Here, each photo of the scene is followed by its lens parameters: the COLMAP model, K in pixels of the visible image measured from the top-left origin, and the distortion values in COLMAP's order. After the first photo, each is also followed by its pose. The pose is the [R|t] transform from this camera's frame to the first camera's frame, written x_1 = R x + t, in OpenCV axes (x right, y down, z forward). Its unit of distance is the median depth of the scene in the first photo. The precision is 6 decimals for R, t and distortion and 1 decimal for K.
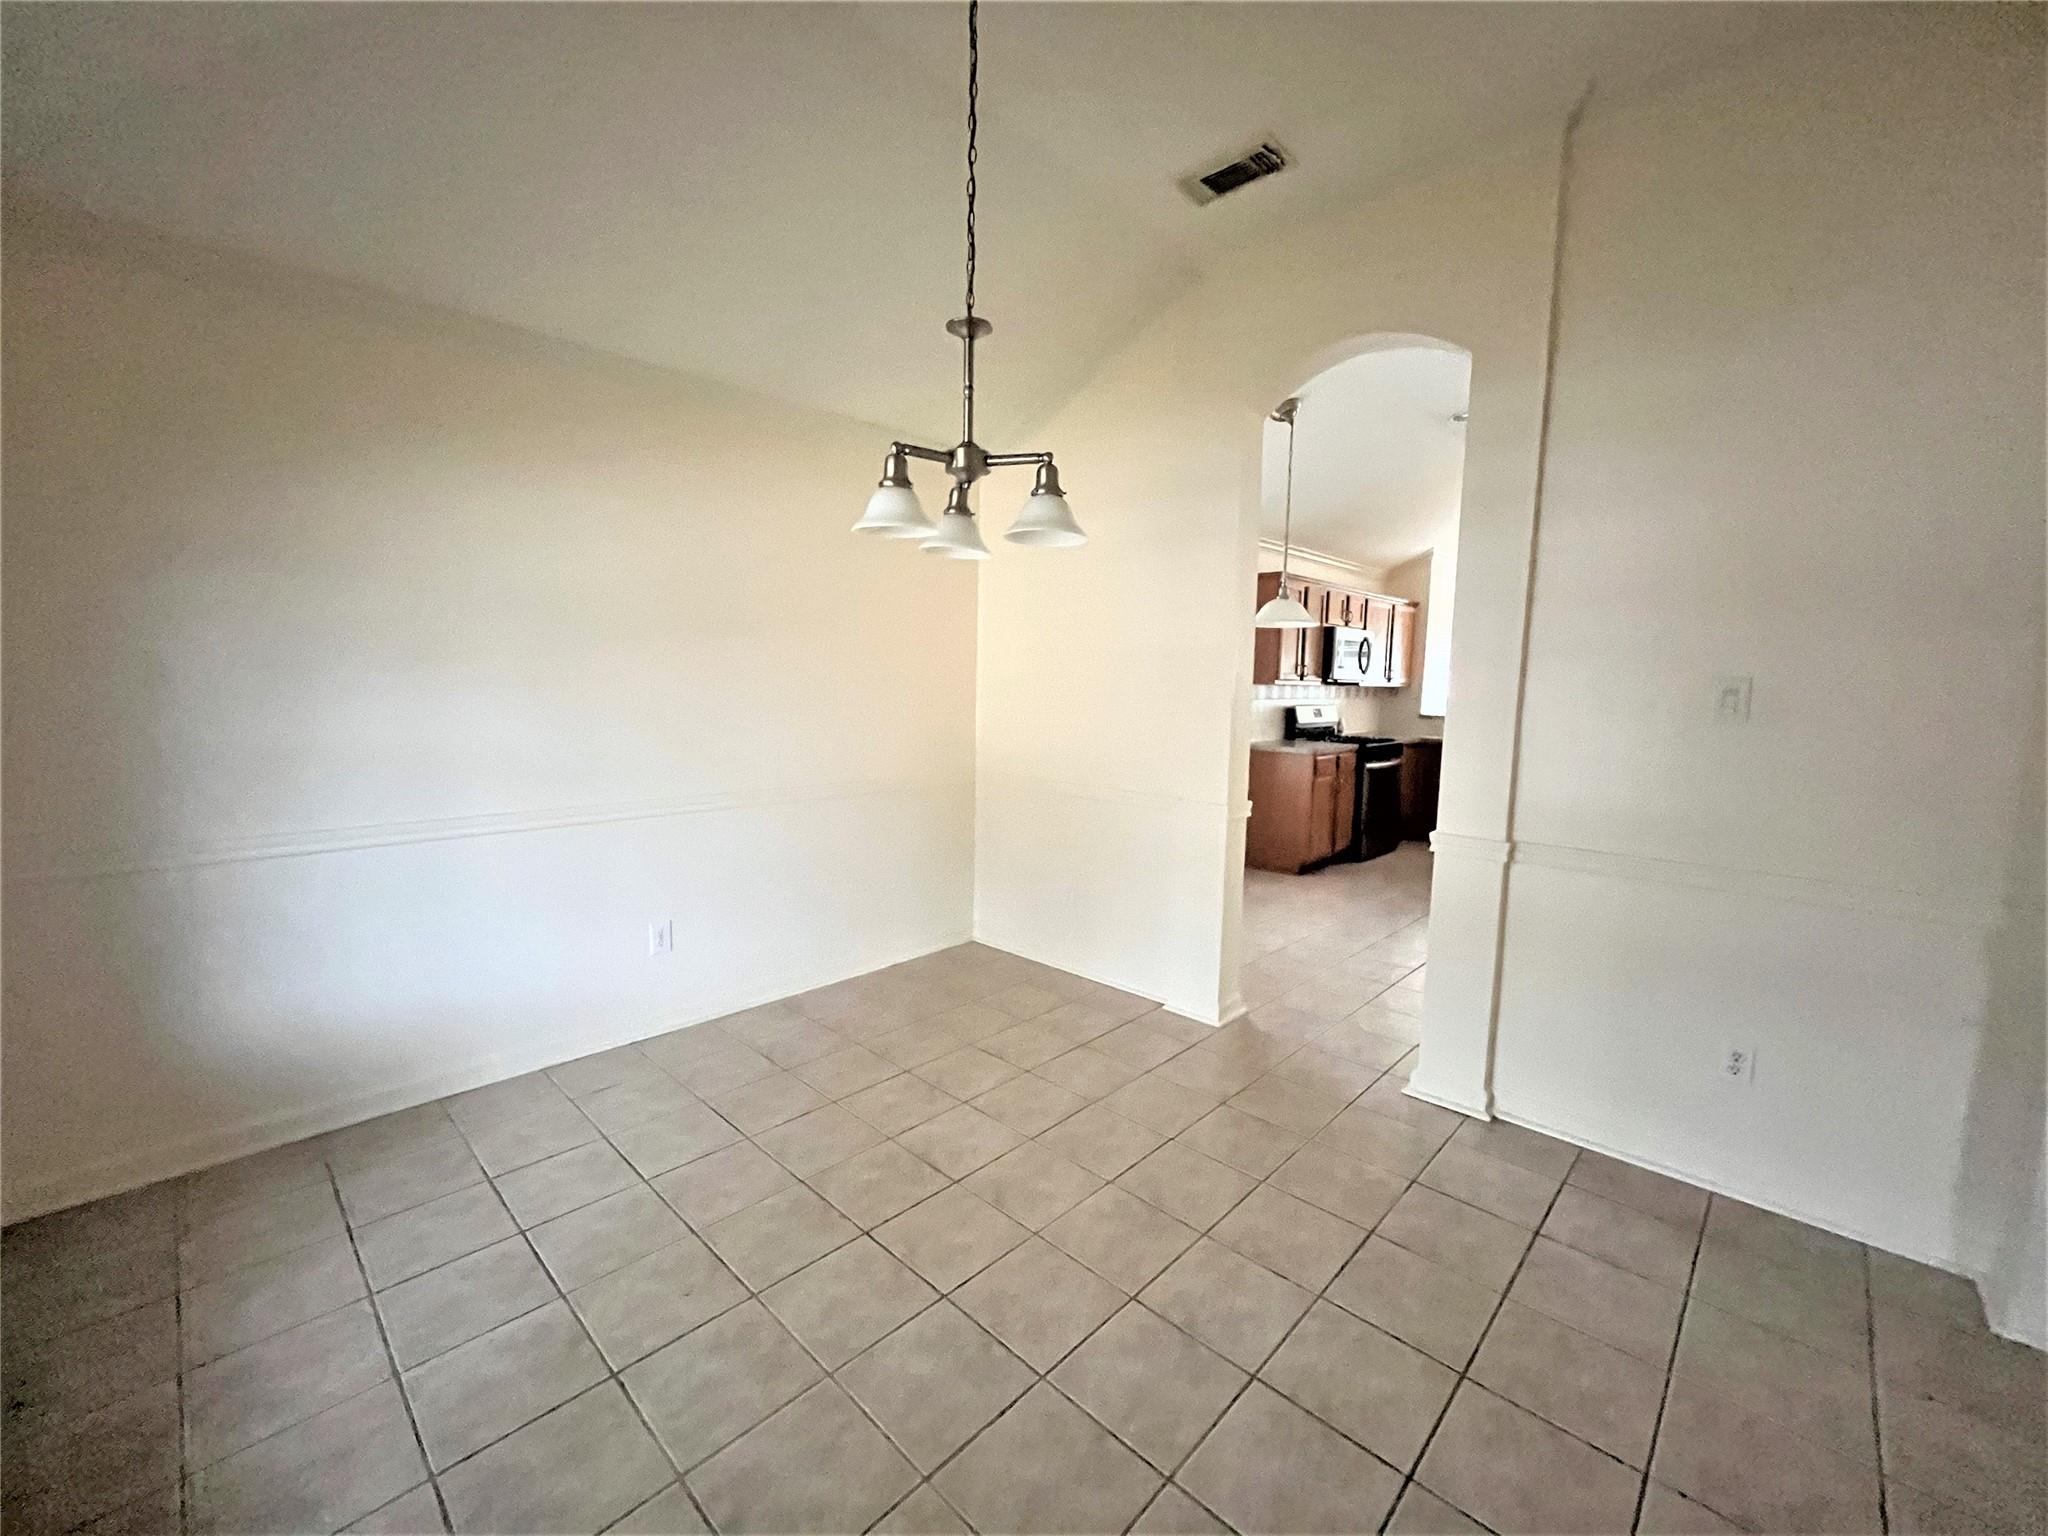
lens RADIAL K [[827.0, 0, 1020.9], [0, 827.0, 760.8], [0, 0, 1]] dist [-0.002685, -0.000321]
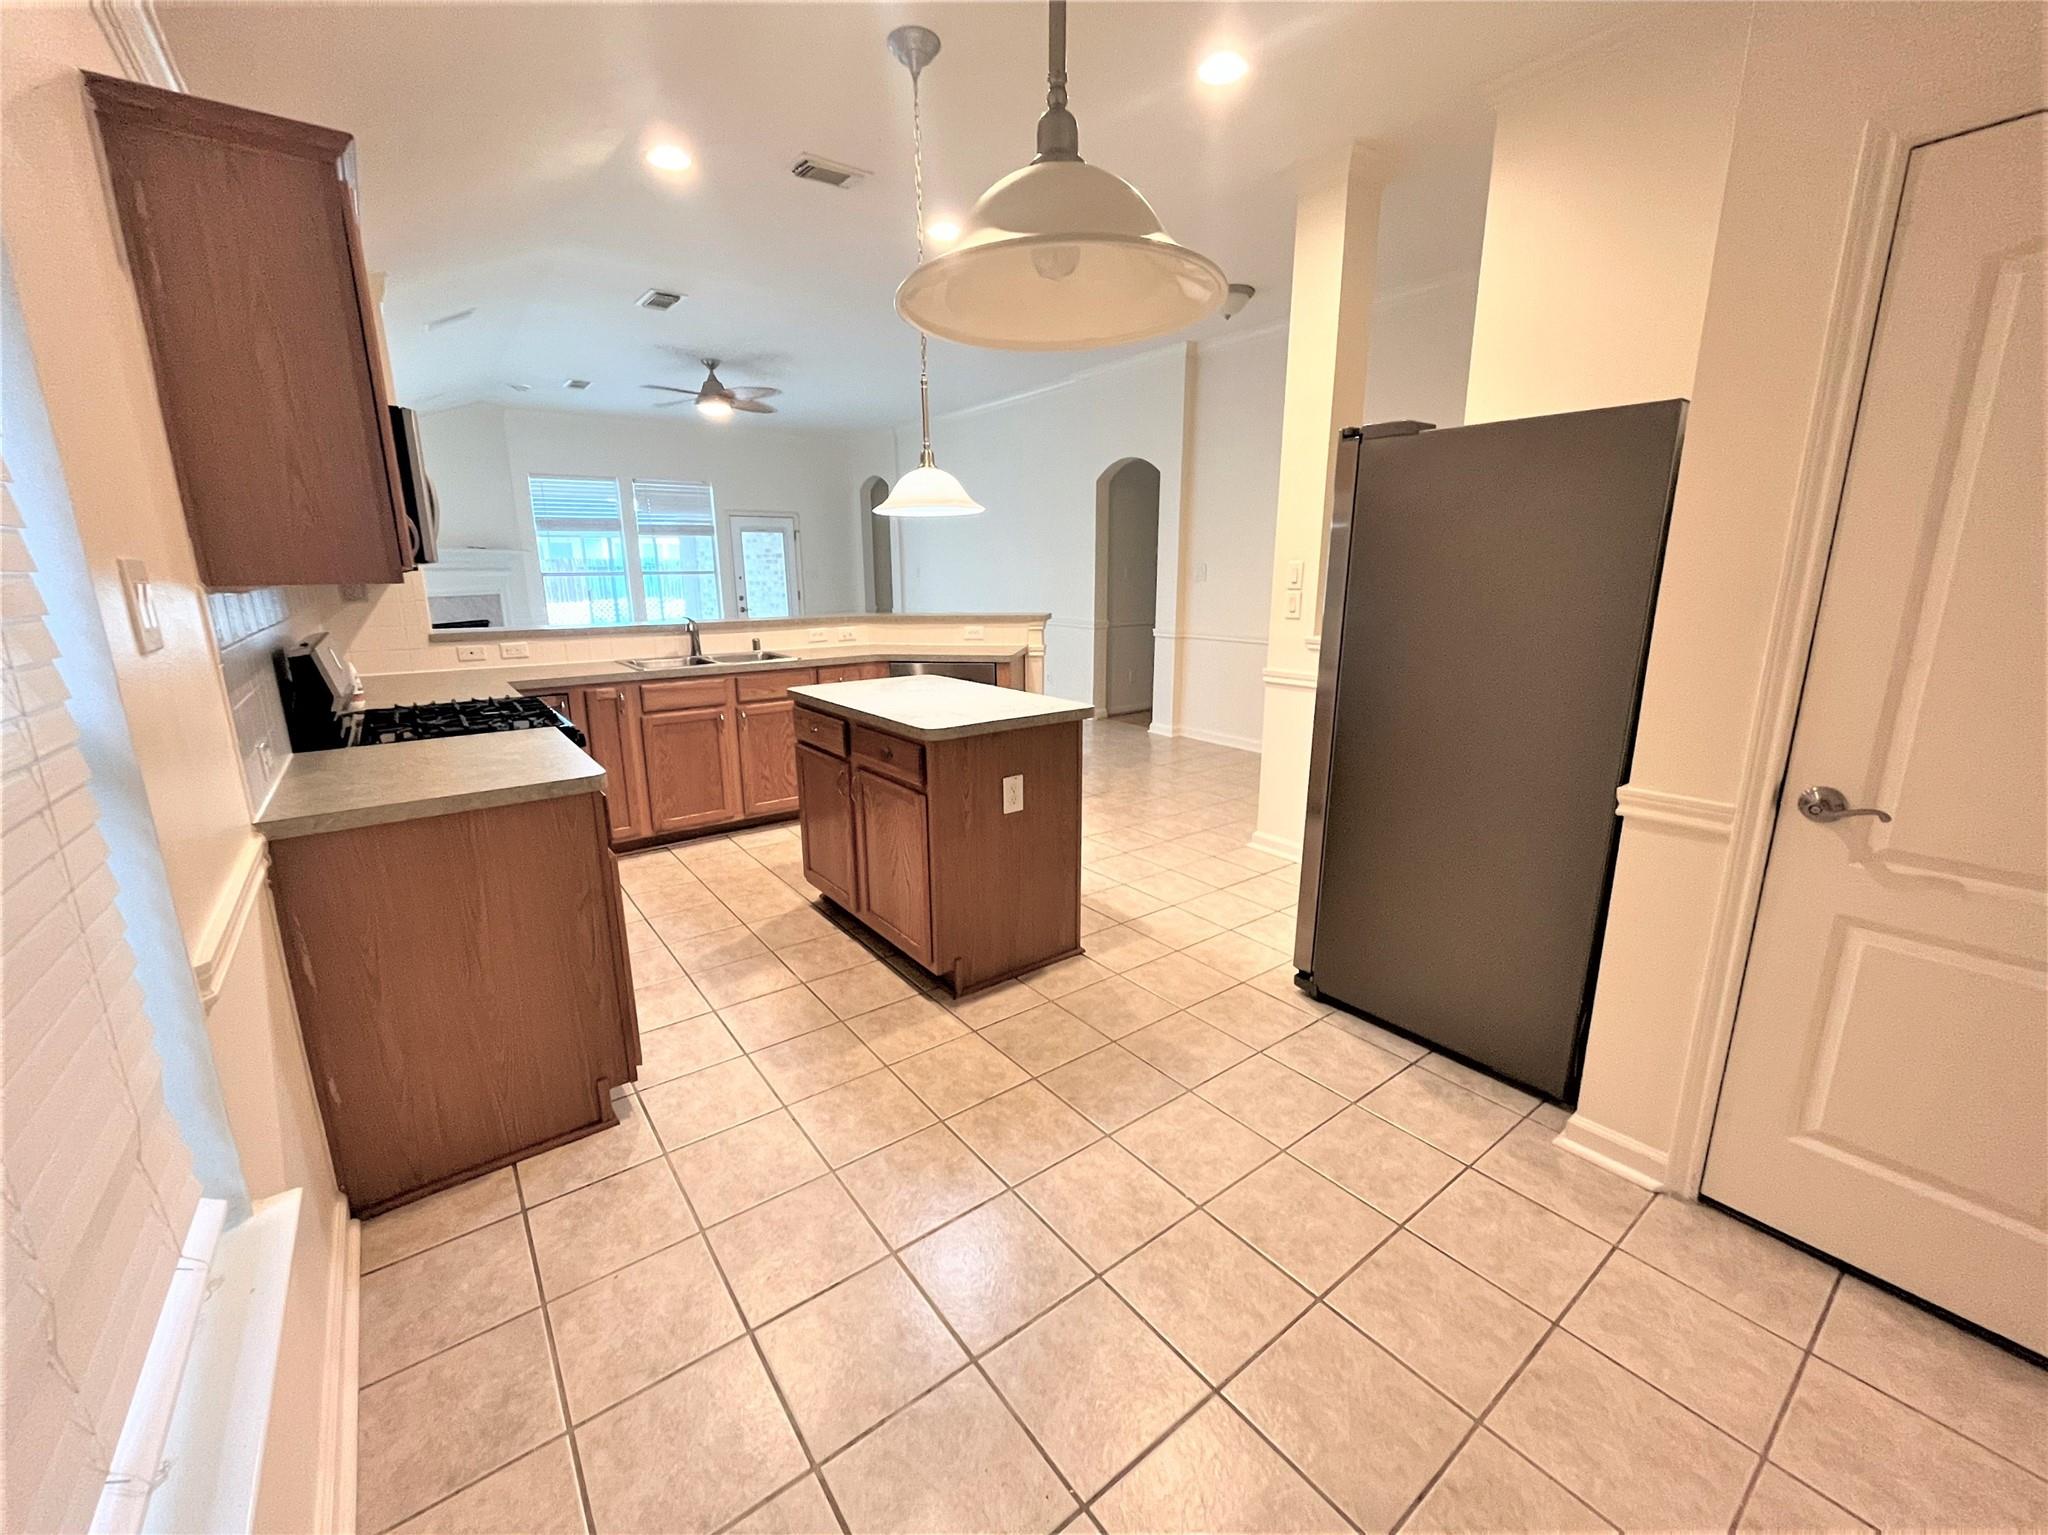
lens RADIAL K [[824.9, 0, 1023.8], [0, 824.9, 761.2], [0, 0, 1]] dist [-0.003611, -0.000496]
pose [[0.154833, -0.243775, 0.957393, 0.118690], [0.108248, 0.967430, 0.228825, -0.160724], [-0.981992, 0.068206, 0.176178, 1.589017]]
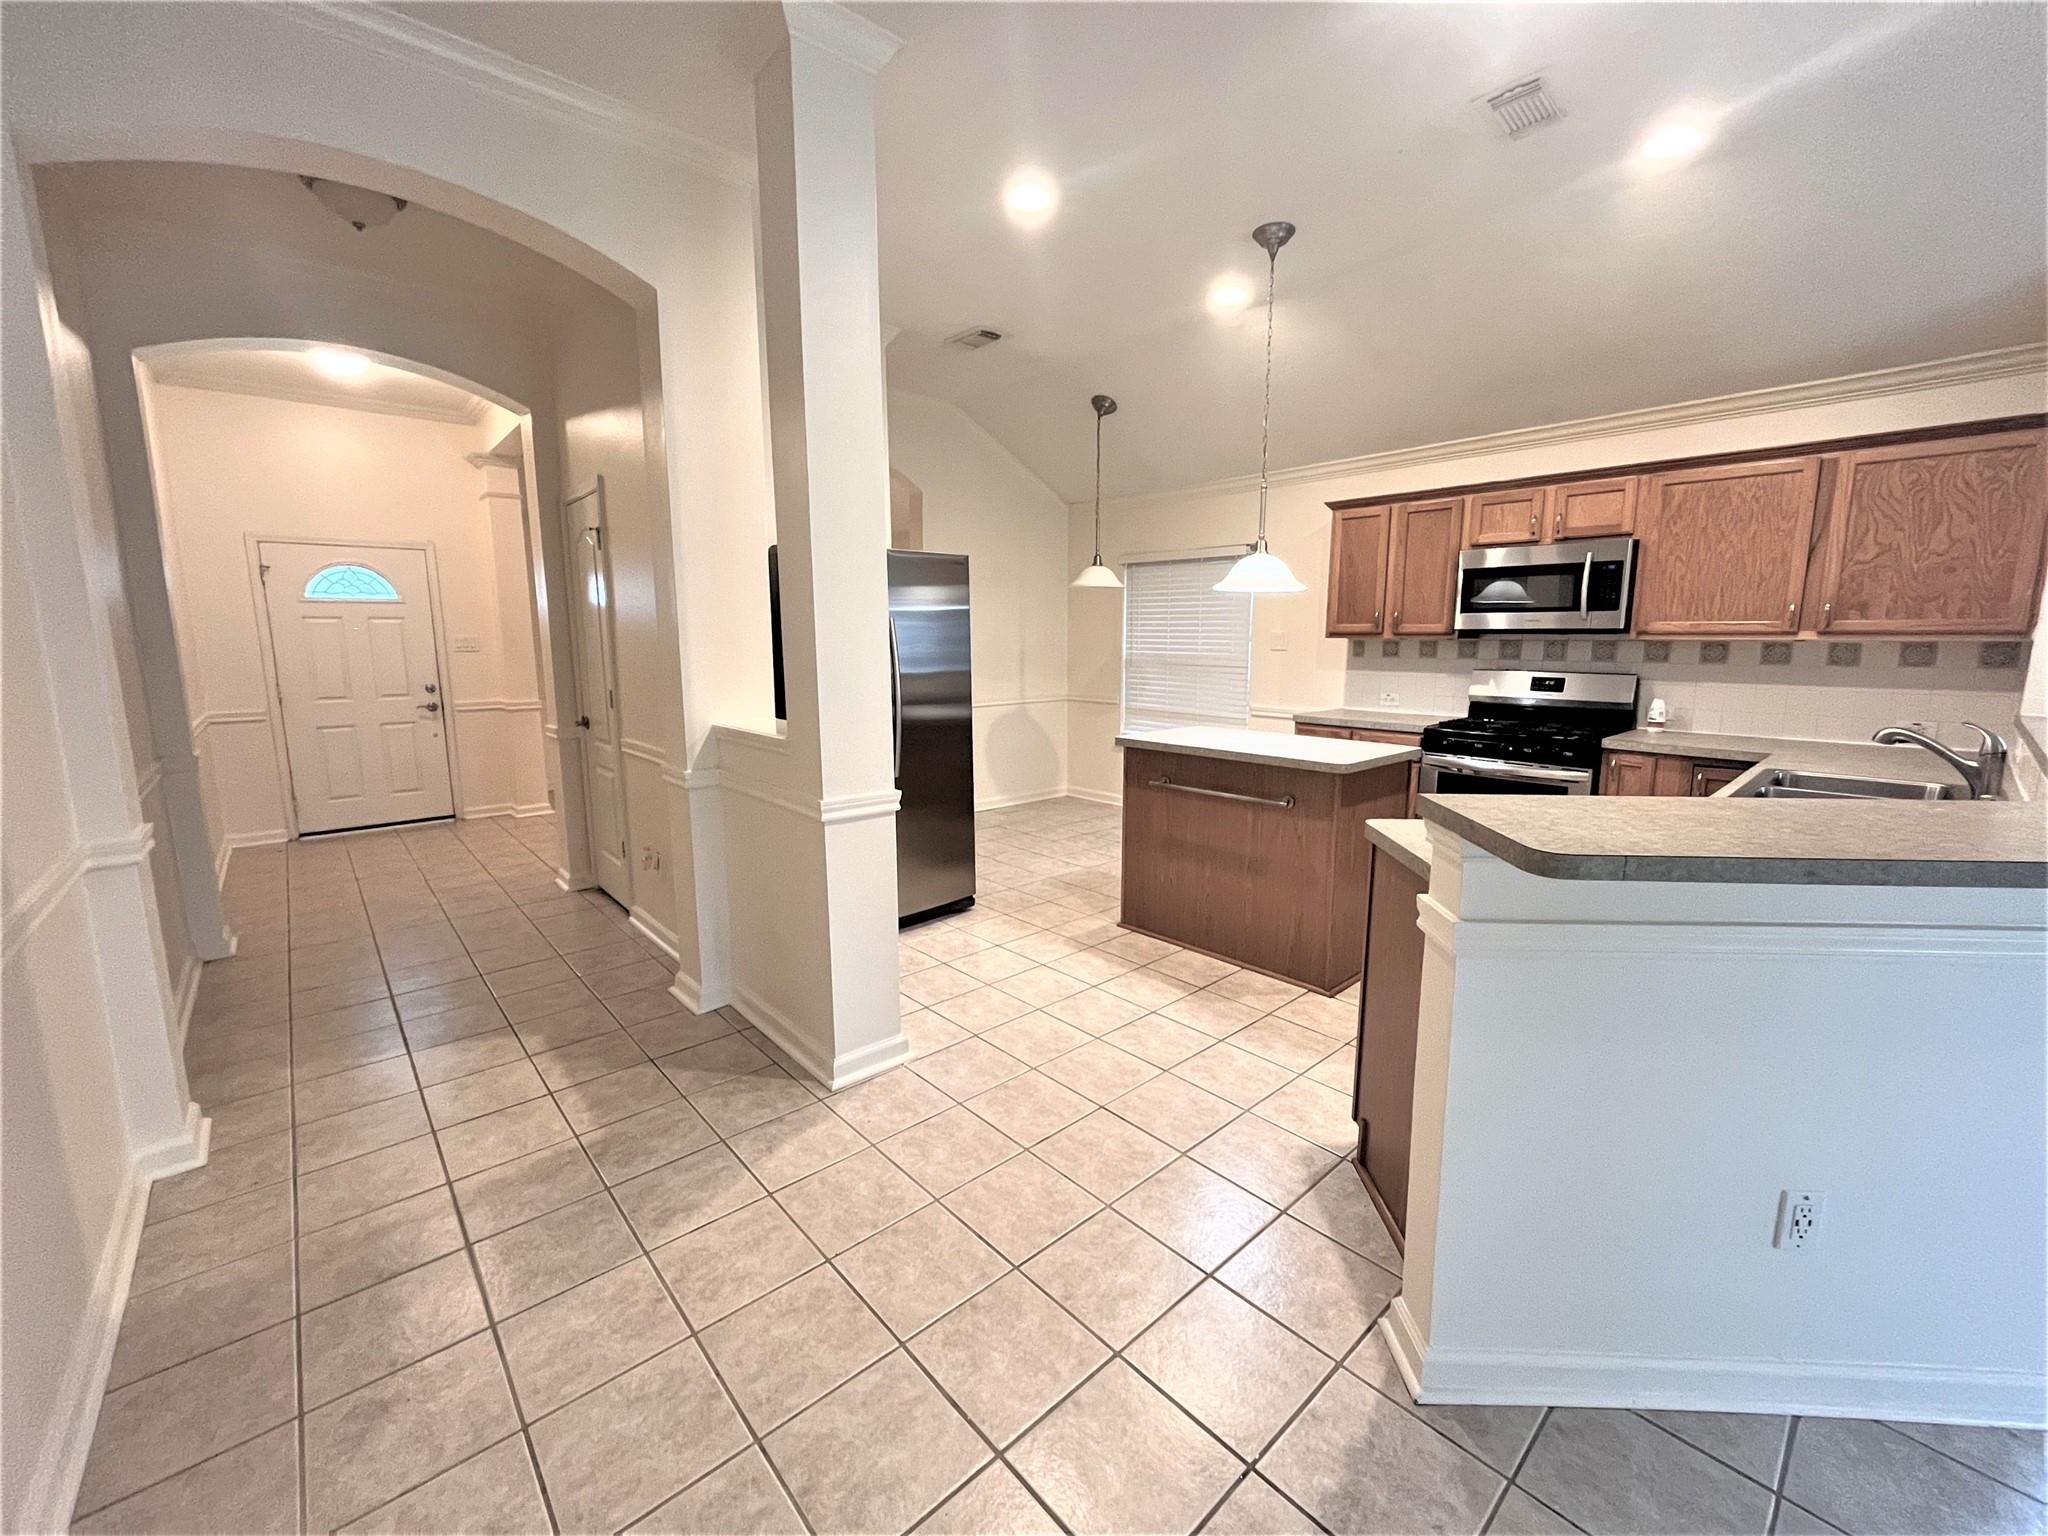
lens RADIAL K [[826.4, 0, 1021.8], [0, 826.4, 759.6], [0, 0, 1]] dist [-0.002298, -0.000257]
pose [[-0.077478, 0.131594, -0.988271, 2.513445], [-0.099344, 0.985299, 0.138986, -0.121190], [0.992032, 0.108948, -0.063266, 1.615646]]
